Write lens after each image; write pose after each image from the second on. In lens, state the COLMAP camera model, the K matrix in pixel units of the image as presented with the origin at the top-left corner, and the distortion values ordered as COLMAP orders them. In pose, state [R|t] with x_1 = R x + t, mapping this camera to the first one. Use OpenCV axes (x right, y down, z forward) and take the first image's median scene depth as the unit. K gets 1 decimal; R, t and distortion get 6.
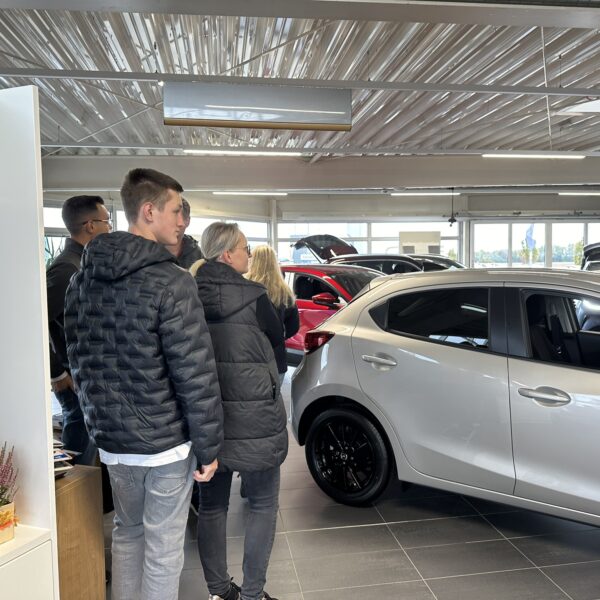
lens RADIAL K [[556.6, 0, 300.0], [0, 556.6, 300.0], [0, 0, 1]] dist [0.145849, -0.272408]
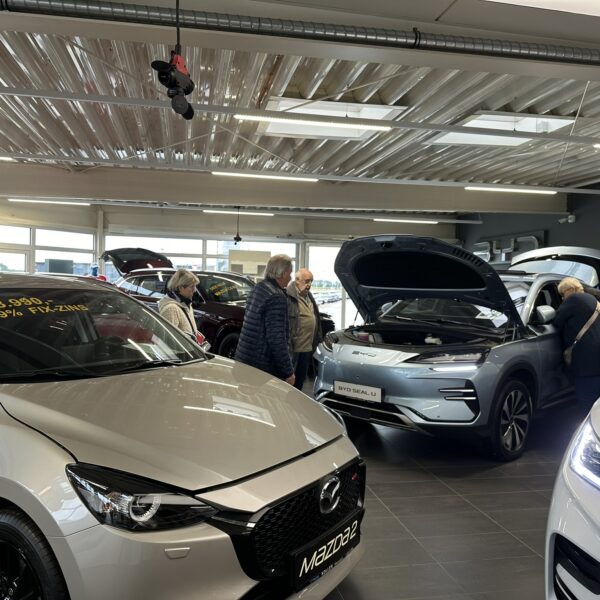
lens RADIAL K [[556.6, 0, 300.0], [0, 556.6, 300.0], [0, 0, 1]] dist [0.145849, -0.272408]
pose [[0.997871, 0.038567, 0.052589, 0.254792], [-0.036434, 0.998497, -0.040936, 0.003614], [-0.054089, 0.038933, 0.997777, 0.002249]]
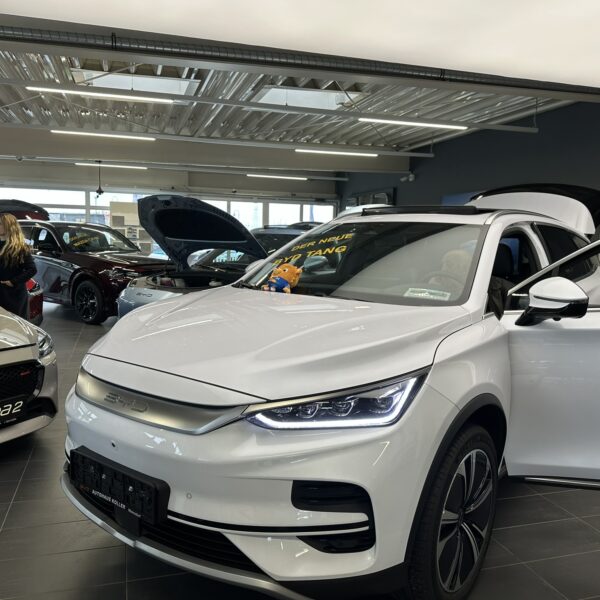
lens RADIAL K [[562.1, 0, 300.0], [0, 562.1, 300.0], [0, 0, 1]] dist [0.150309, -0.281892]
pose [[0.989453, 0.025528, 0.142589, 0.377656], [-0.031661, 0.998661, 0.040908, 0.004511], [-0.141353, -0.044991, 0.988936, -0.095980]]
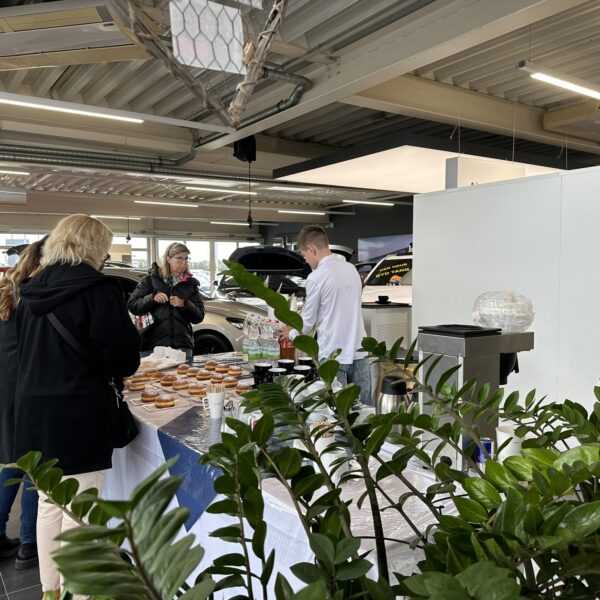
lens RADIAL K [[556.6, 0, 300.0], [0, 556.6, 300.0], [0, 0, 1]] dist [0.145849, -0.272408]
pose [[0.899826, -0.011922, 0.436086, 0.025654], [0.018744, 0.999760, -0.011344, 0.032855], [-0.435846, 0.018382, 0.899834, -0.381819]]
